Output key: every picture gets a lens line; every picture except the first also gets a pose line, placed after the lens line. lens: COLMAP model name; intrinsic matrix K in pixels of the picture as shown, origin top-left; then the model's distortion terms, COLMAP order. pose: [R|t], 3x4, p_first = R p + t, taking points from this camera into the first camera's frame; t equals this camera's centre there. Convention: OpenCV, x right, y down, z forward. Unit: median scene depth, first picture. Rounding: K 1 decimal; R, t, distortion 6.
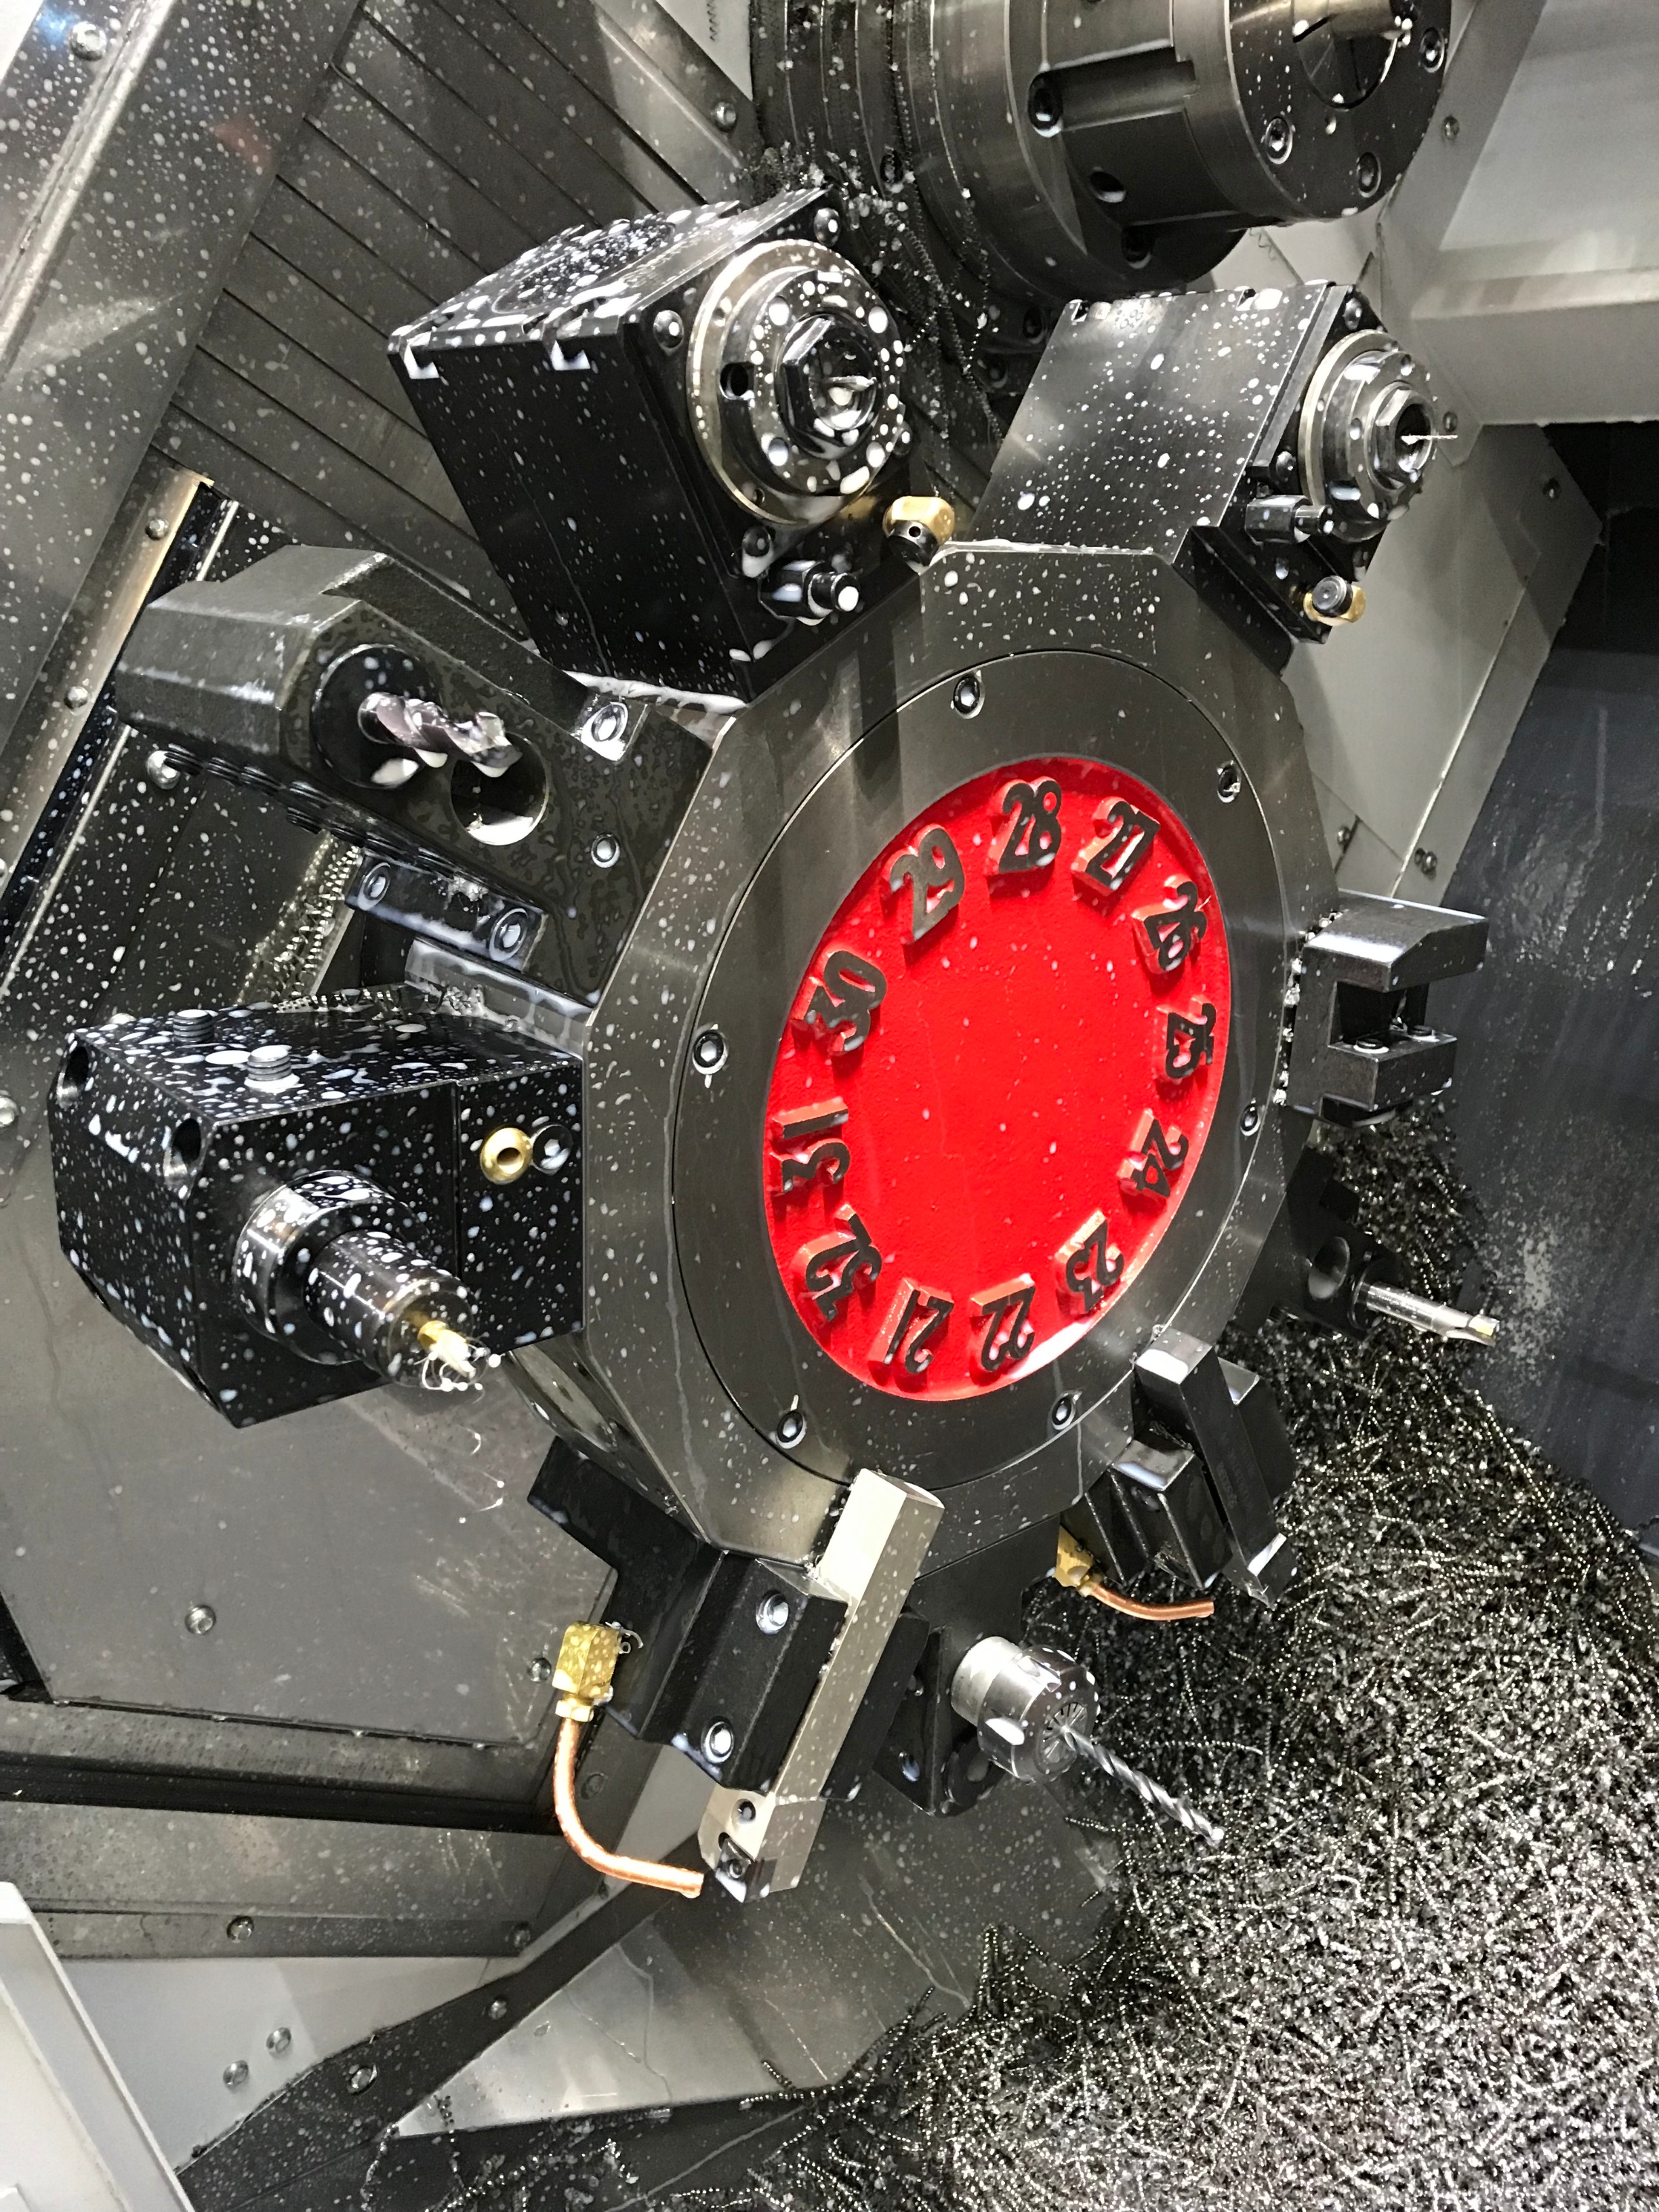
lens RADIAL K [[1806.8, 0, 829.5], [0, 1806.8, 1106.0], [0, 0, 1]] dist [0.069621, -0.095188]
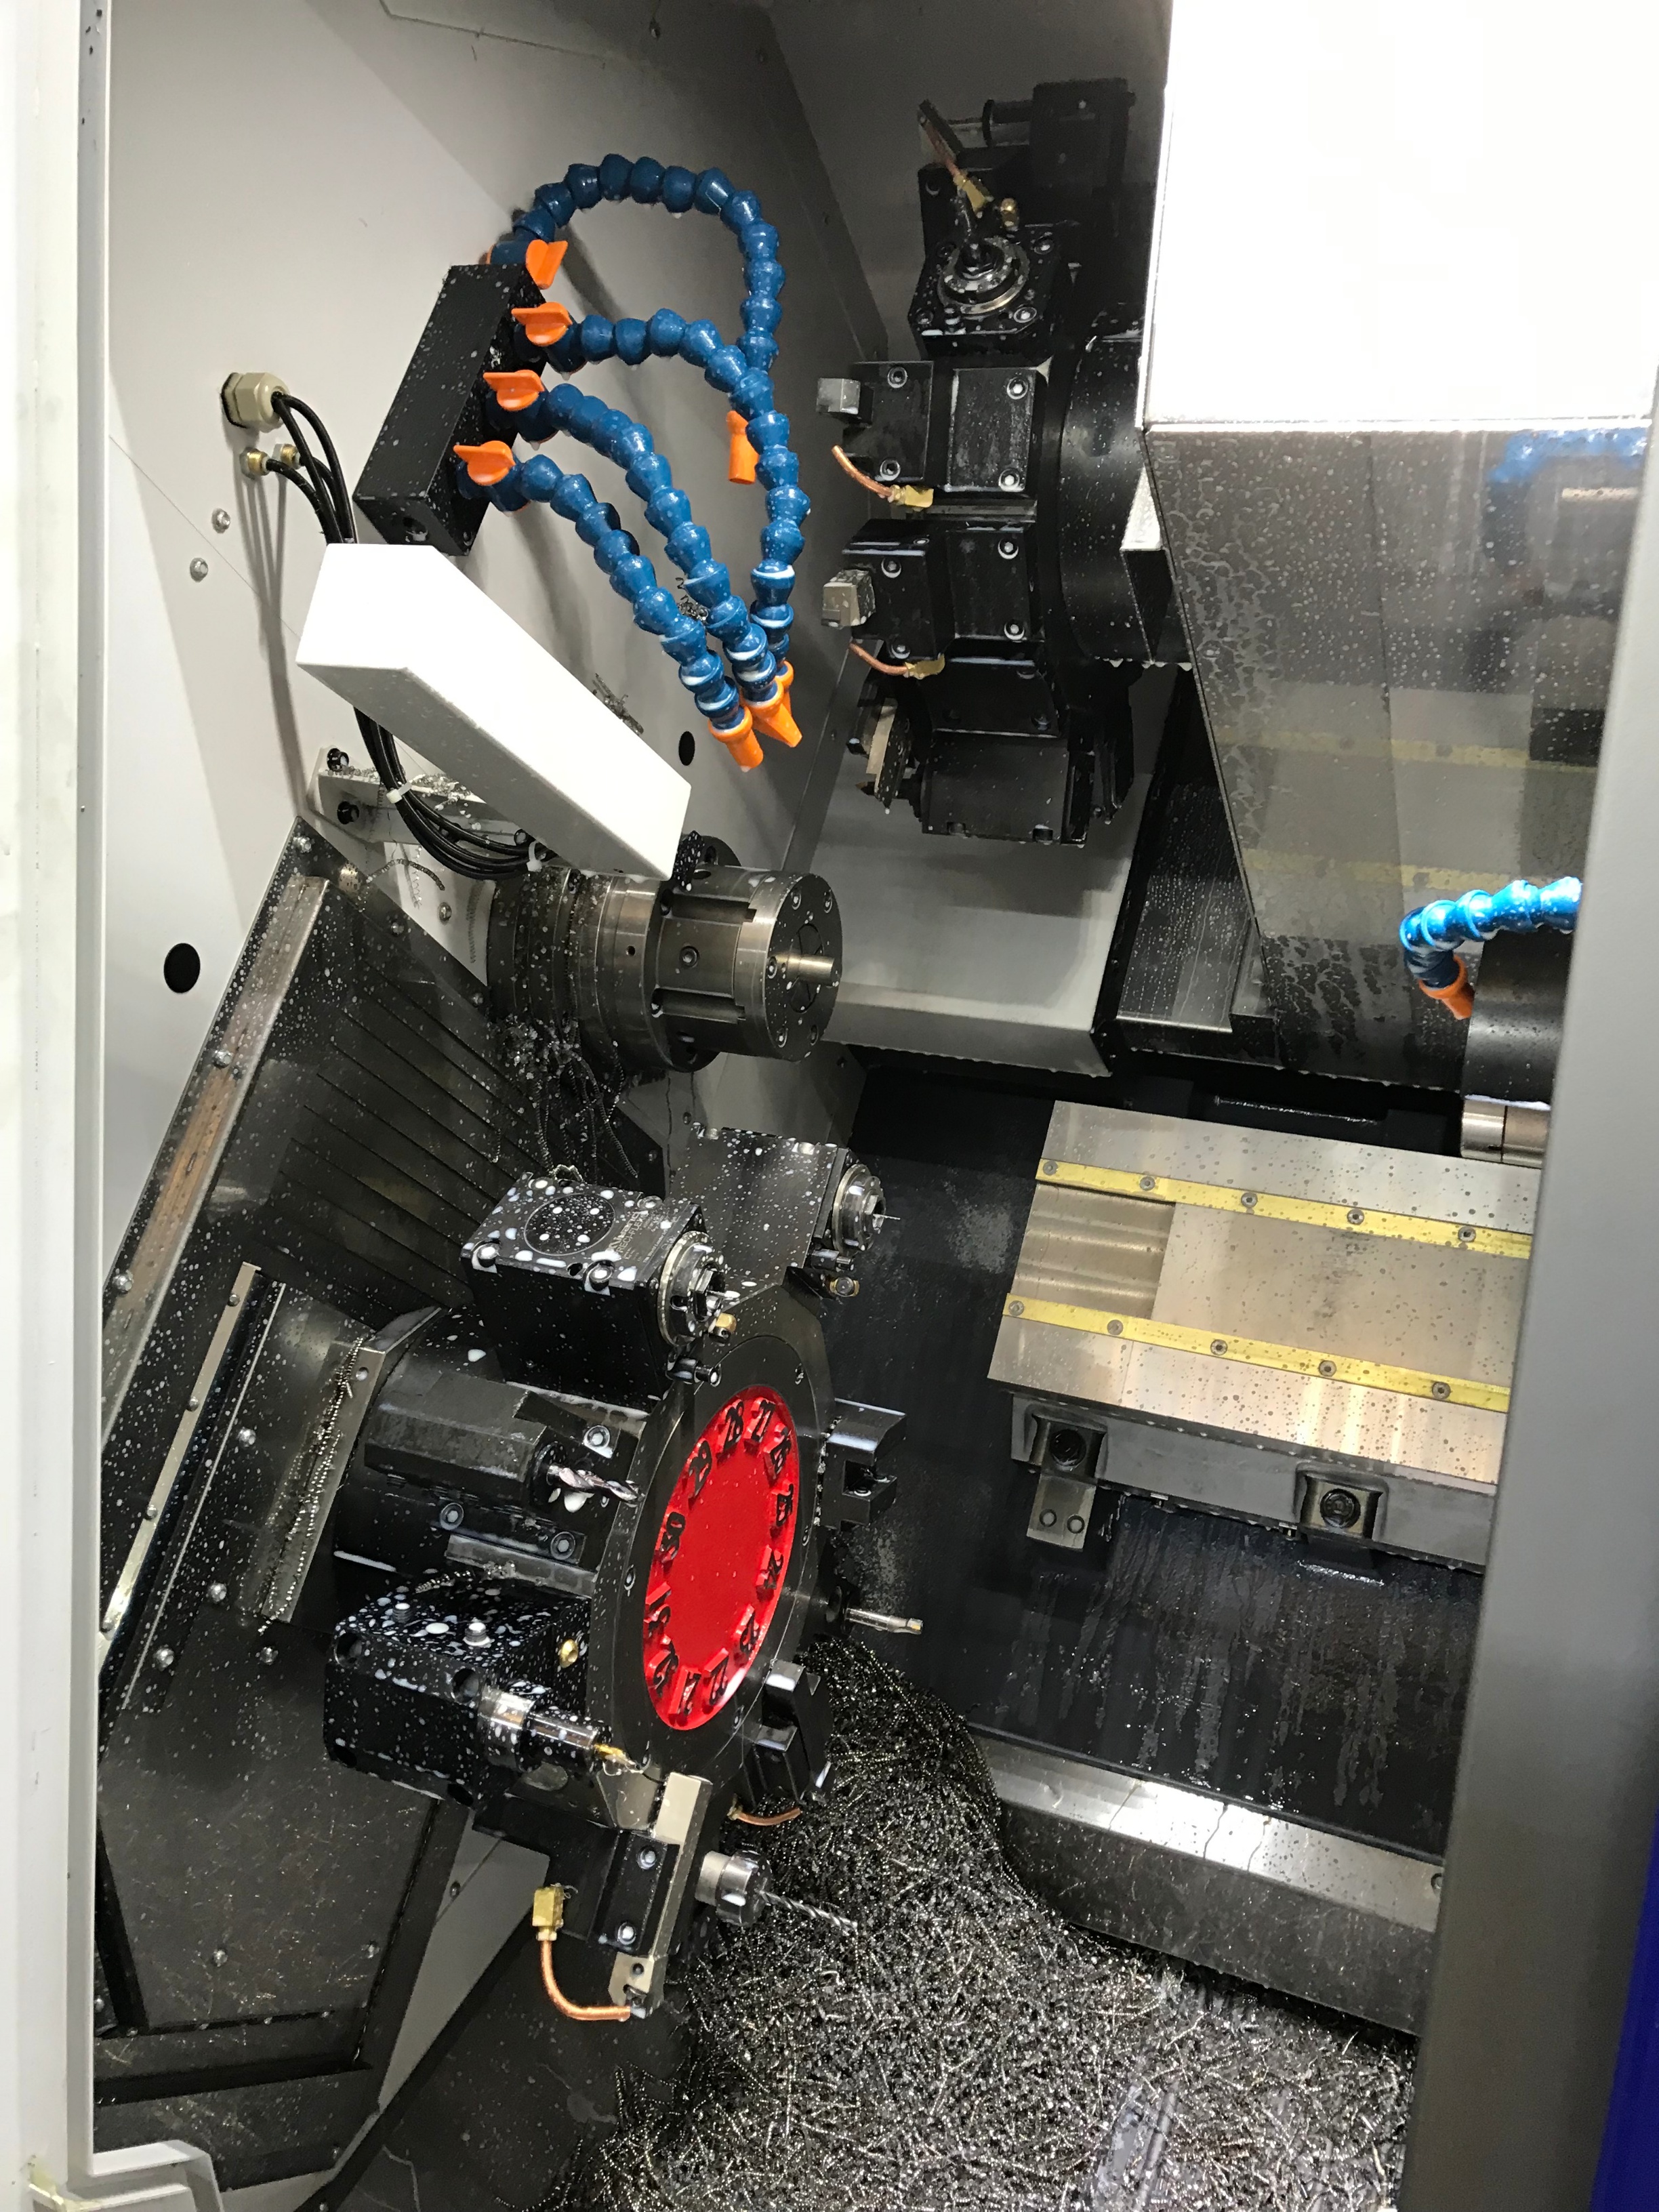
lens RADIAL K [[1847.3, 0, 840.3], [0, 1847.3, 1105.5], [0, 0, 1]] dist [0.013308, 0.022673]
pose [[0.894959, -0.039766, 0.444373, -0.430672], [0.087818, 0.992236, -0.088070, -0.200641], [-0.437421, 0.117843, 0.891502, -0.582161]]
